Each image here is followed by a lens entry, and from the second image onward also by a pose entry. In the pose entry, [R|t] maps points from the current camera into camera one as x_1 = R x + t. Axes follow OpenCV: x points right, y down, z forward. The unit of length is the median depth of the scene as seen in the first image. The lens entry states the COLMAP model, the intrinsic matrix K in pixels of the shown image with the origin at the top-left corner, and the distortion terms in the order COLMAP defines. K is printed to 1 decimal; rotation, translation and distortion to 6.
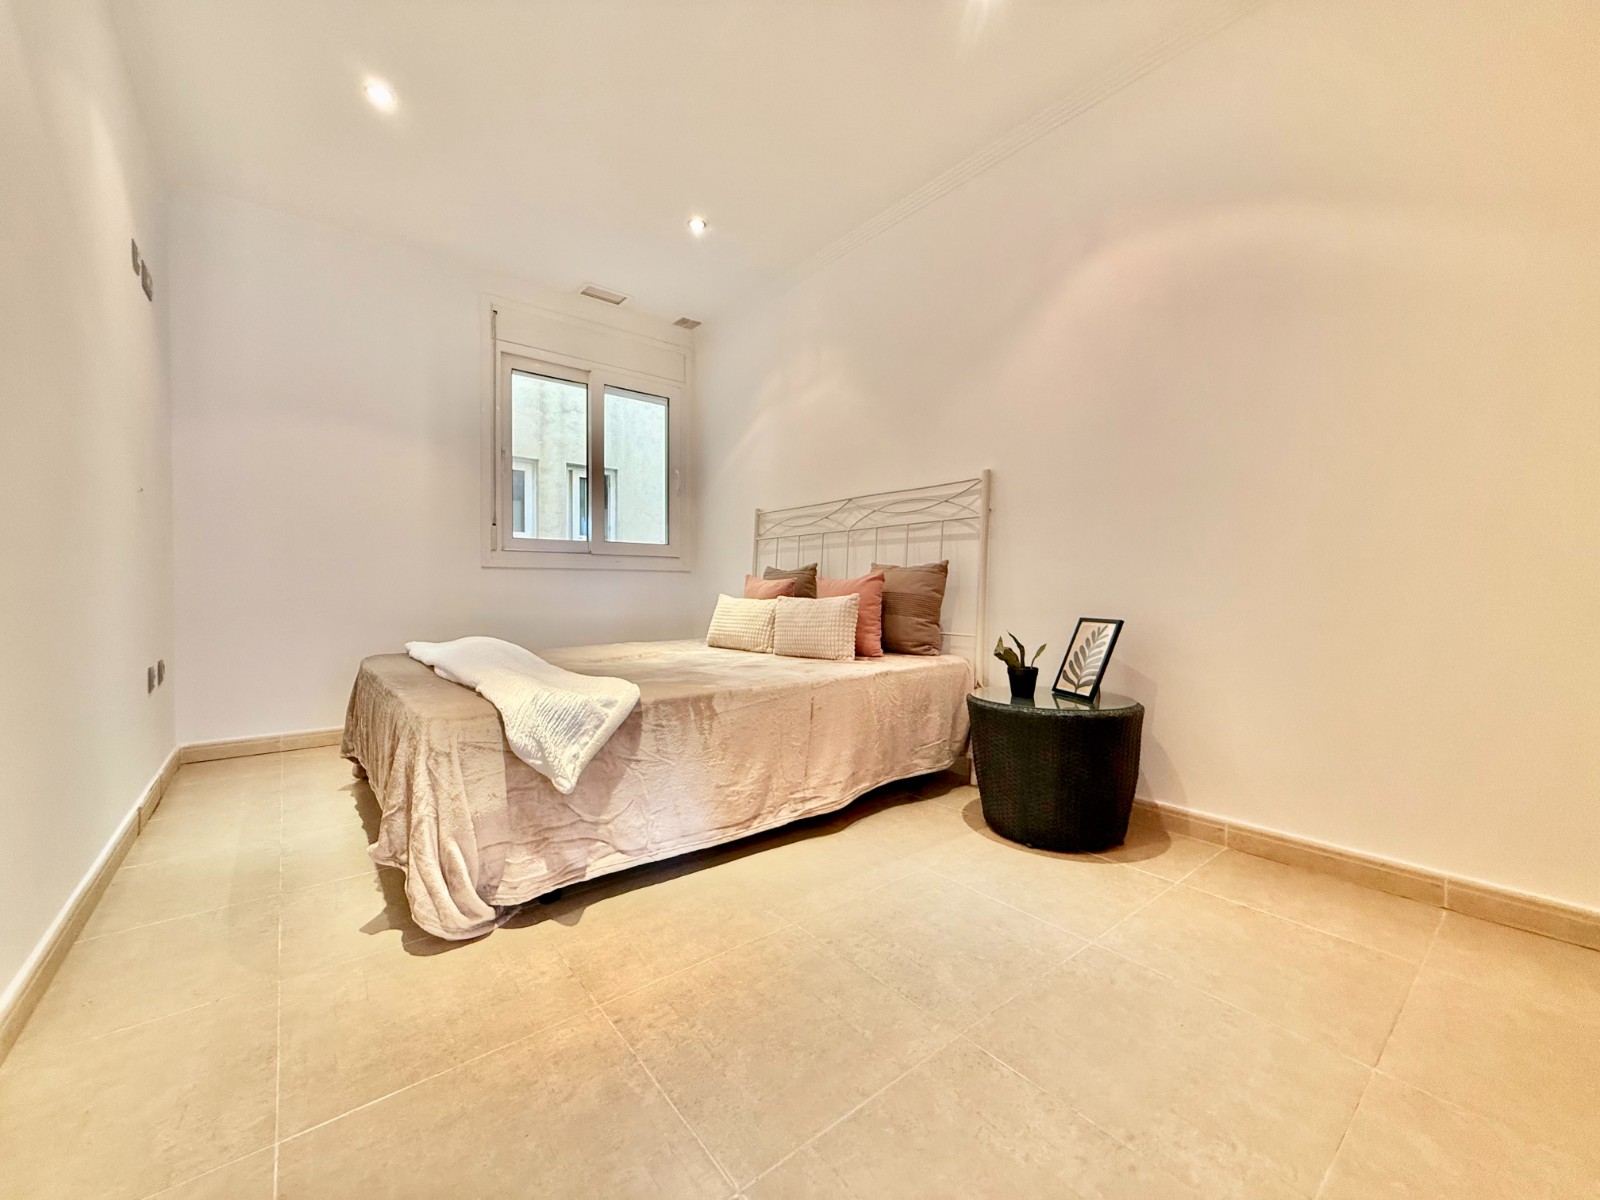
lens RADIAL K [[641.2, 0, 792.2], [0, 641.2, 598.3], [0, 0, 1]] dist [-0.001343, -0.000026]
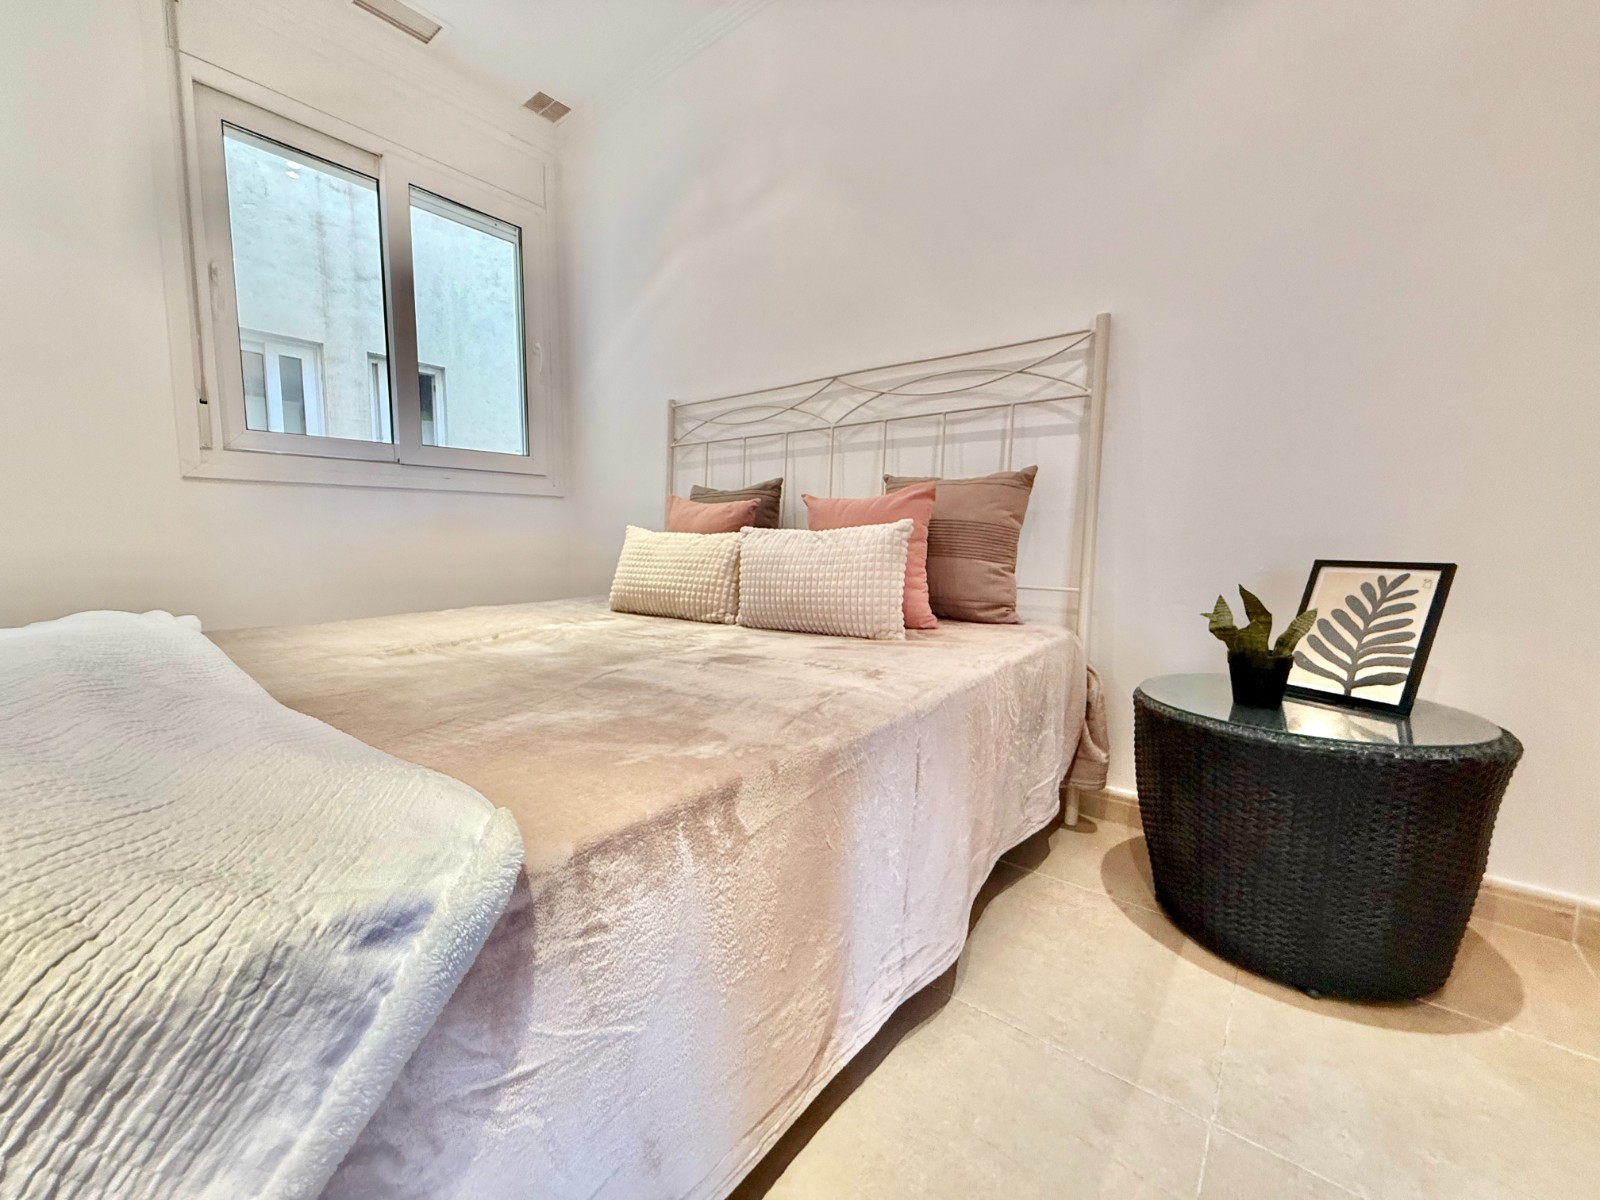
lens RADIAL K [[636.1, 0, 792.7], [0, 636.1, 598.9], [0, 0, 1]] dist [-0.000859, -0.000378]
pose [[0.976075, -0.019821, 0.216529, -0.105852], [0.000516, 0.996045, 0.088852, 0.010867], [-0.217433, -0.086614, 0.972225, 0.419691]]
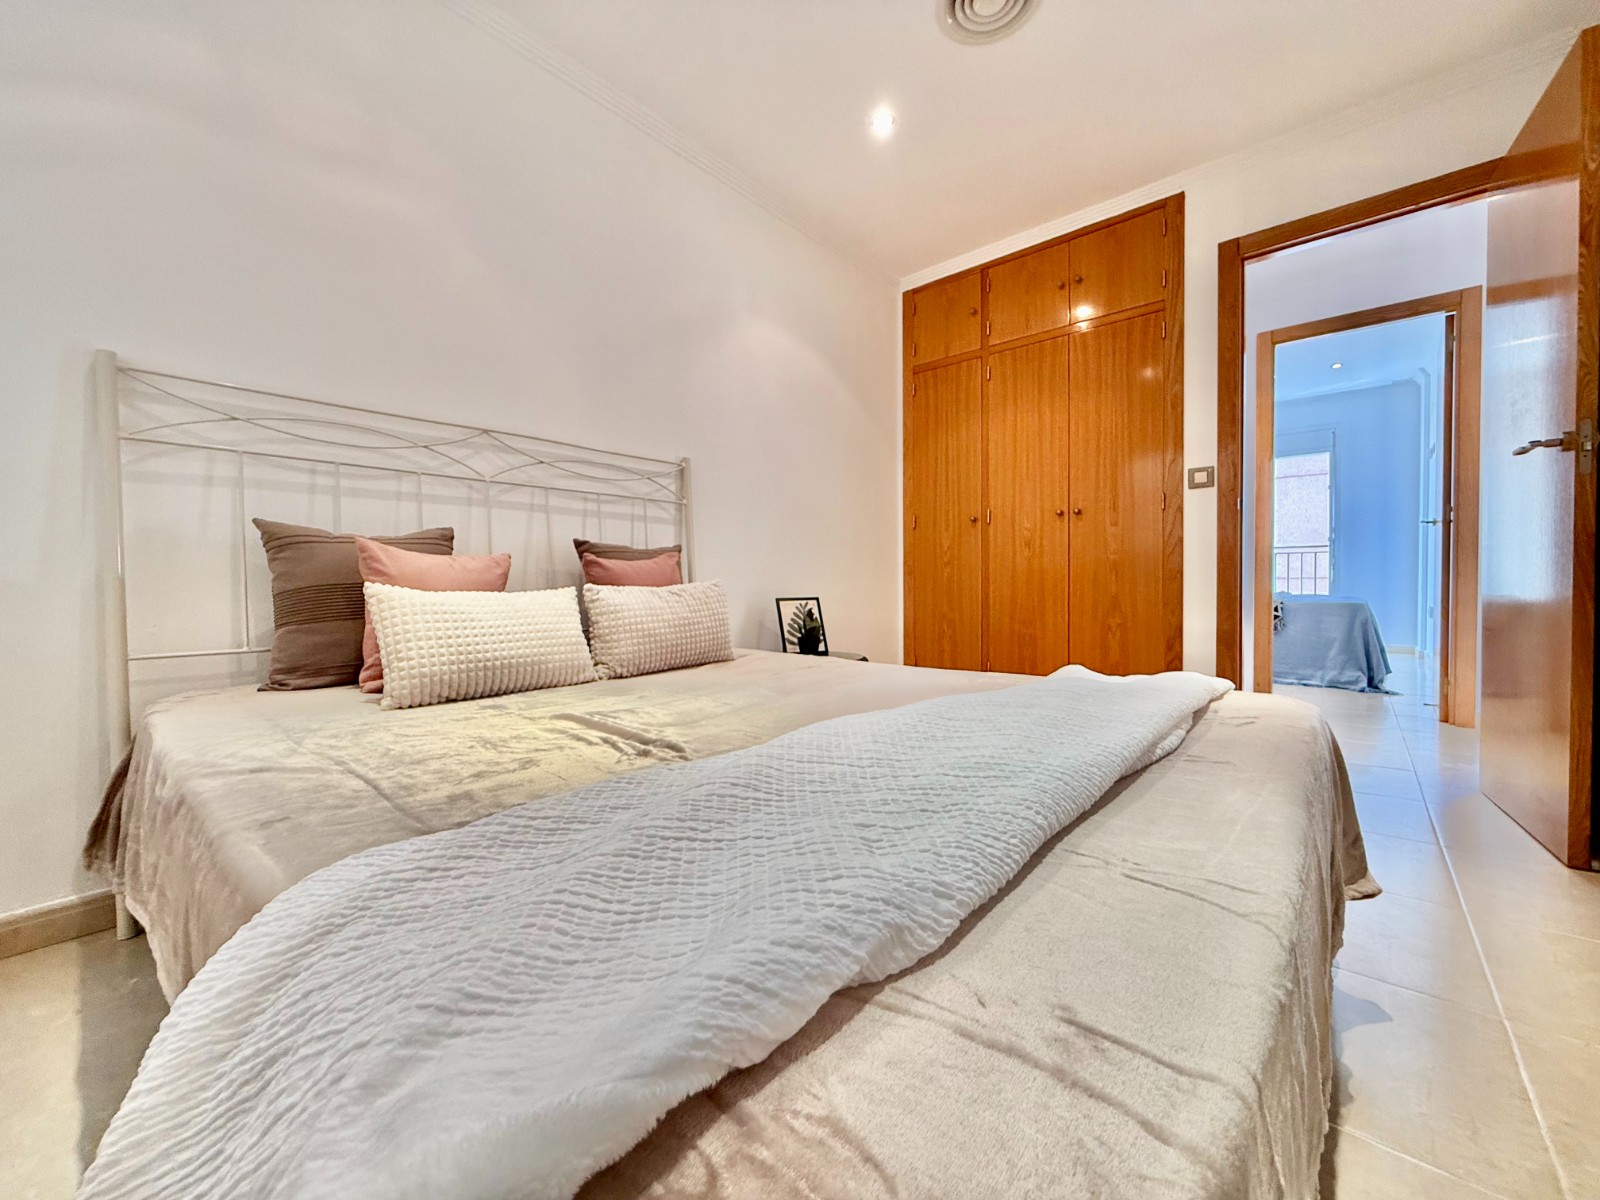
lens RADIAL K [[641.2, 0, 792.2], [0, 641.2, 598.3], [0, 0, 1]] dist [-0.001343, -0.000026]
pose [[-0.190037, -0.016363, 0.981641, -0.652056], [0.026049, 0.999425, 0.021702, 0.002242], [-0.981431, 0.029695, -0.189501, 0.939054]]
